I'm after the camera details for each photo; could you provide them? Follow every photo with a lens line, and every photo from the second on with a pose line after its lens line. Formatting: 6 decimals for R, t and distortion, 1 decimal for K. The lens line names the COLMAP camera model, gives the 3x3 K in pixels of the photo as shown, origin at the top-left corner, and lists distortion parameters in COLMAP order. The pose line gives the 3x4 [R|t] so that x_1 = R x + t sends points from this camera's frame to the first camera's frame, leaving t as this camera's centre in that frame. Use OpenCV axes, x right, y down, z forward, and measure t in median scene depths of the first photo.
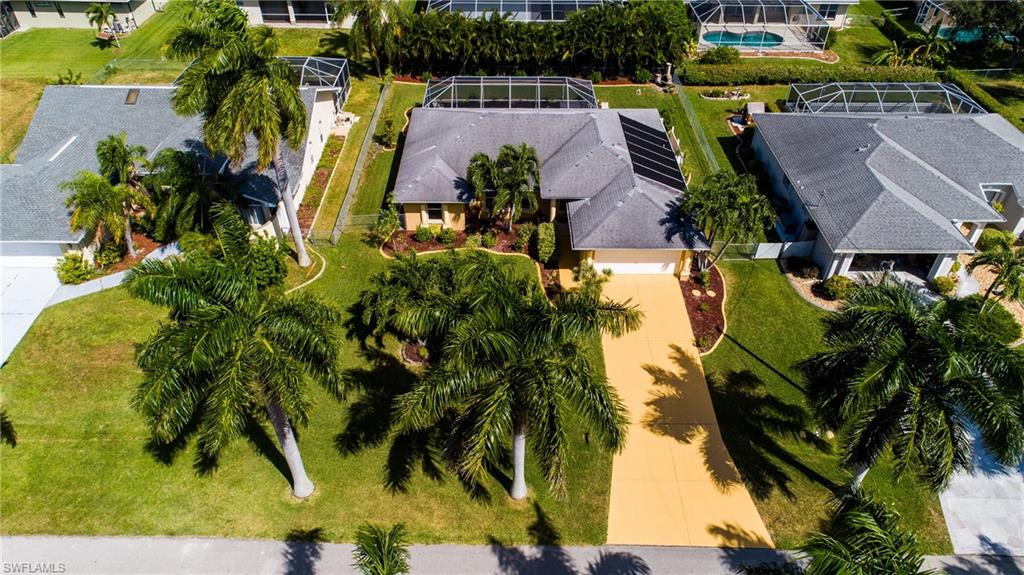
lens RADIAL K [[693.4, 0, 513.5], [0, 693.4, 283.9], [0, 0, 1]] dist [0.021151, 0.002905]
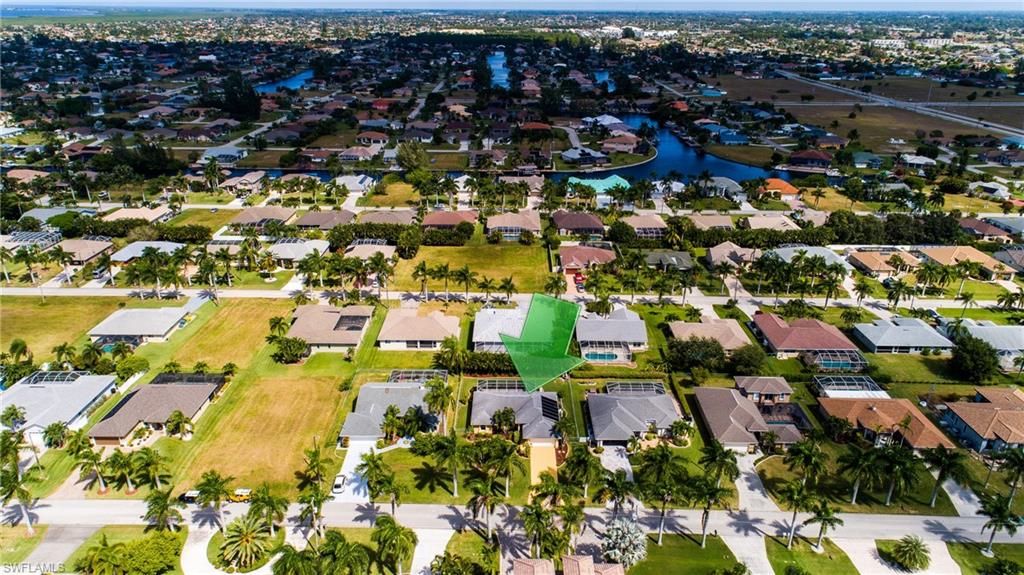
lens RADIAL K [[693.4, 0, 513.5], [0, 693.4, 283.9], [0, 0, 1]] dist [0.021151, 0.002905]
pose [[0.999983, 0.000383, -0.005893, 0.052332], [-0.002109, 0.955217, -0.295898, 0.232361], [0.005515, 0.295905, 0.955201, -2.486548]]
